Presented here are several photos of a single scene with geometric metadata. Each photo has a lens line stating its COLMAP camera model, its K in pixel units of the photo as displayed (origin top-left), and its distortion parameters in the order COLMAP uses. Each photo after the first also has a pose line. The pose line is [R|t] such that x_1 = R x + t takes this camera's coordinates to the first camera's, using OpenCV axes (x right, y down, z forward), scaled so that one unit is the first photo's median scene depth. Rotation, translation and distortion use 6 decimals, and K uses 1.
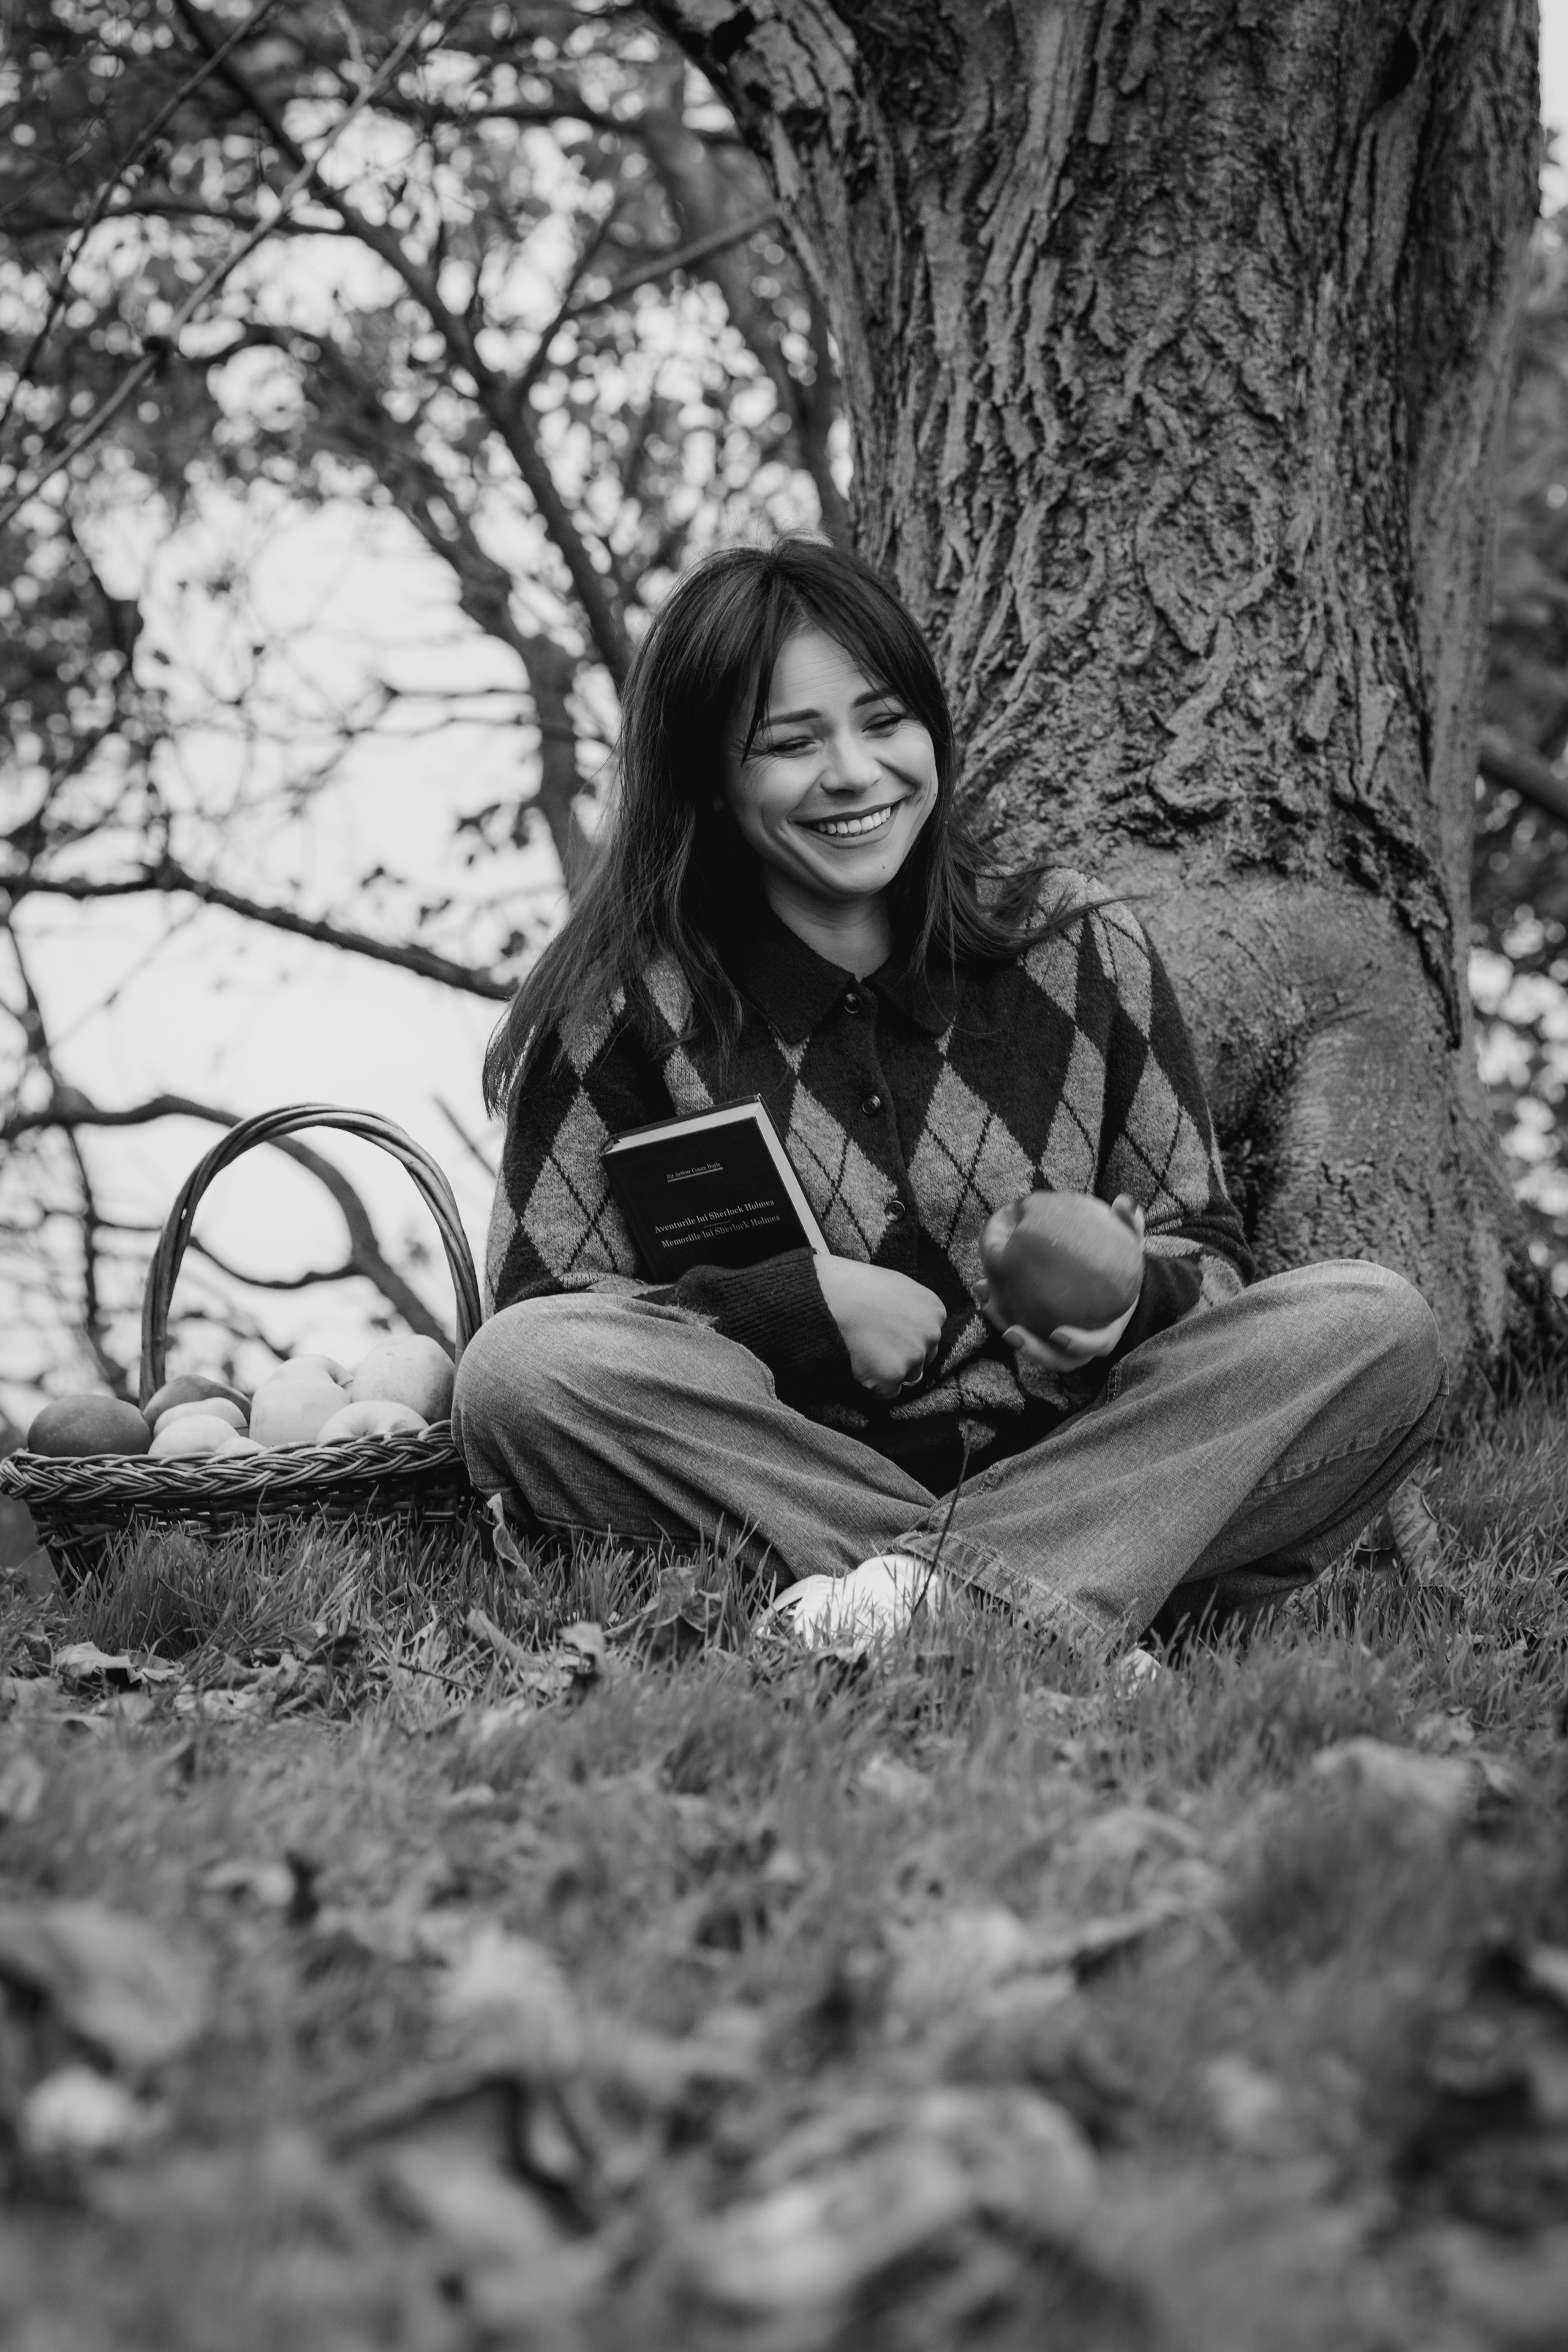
lens RADIAL K [[6194.2, 0, 786.5], [0, 6194.2, 977.6], [0, 0, 1]] dist [0.025282, 0.333338]
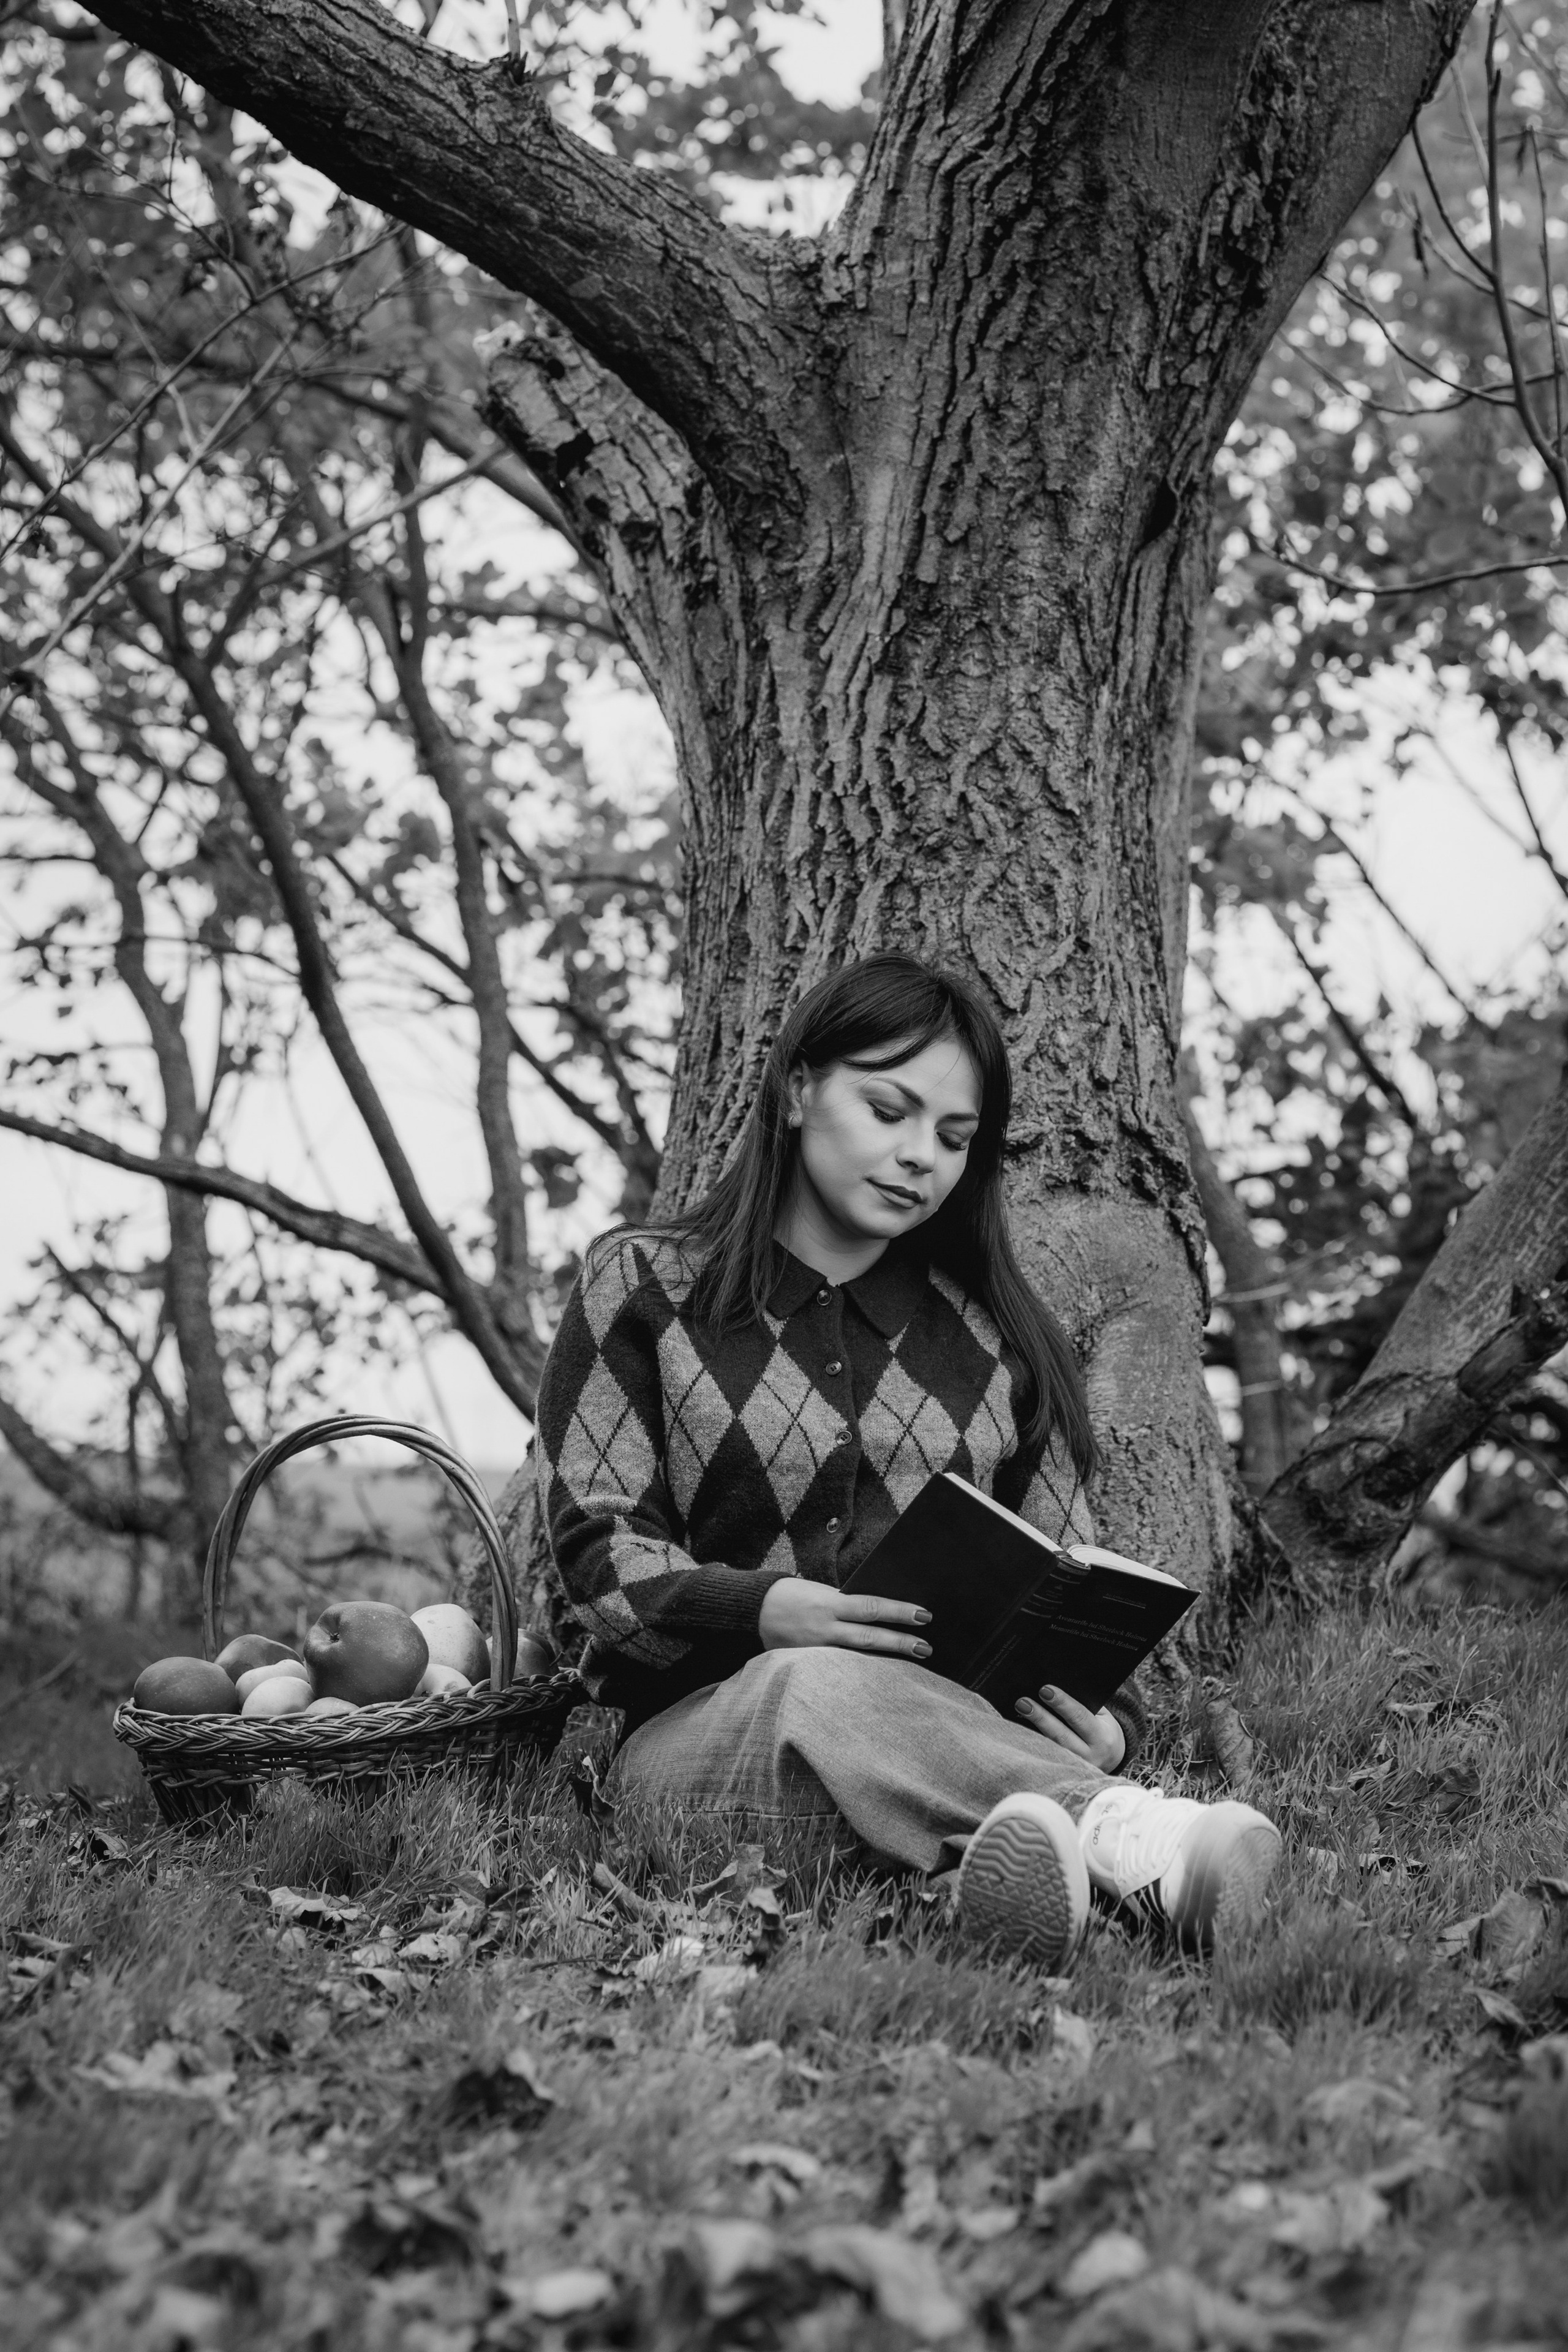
lens RADIAL K [[5961.0, 0, 784.0], [0, 5961.0, 1176.0], [0, 0, 1]] dist [-0.015927, 0.203026]
pose [[0.991964, -0.002452, 0.126497, -0.124238], [-0.001644, 0.999478, 0.032271, -0.056582], [-0.126510, -0.032220, 0.991442, -0.149007]]
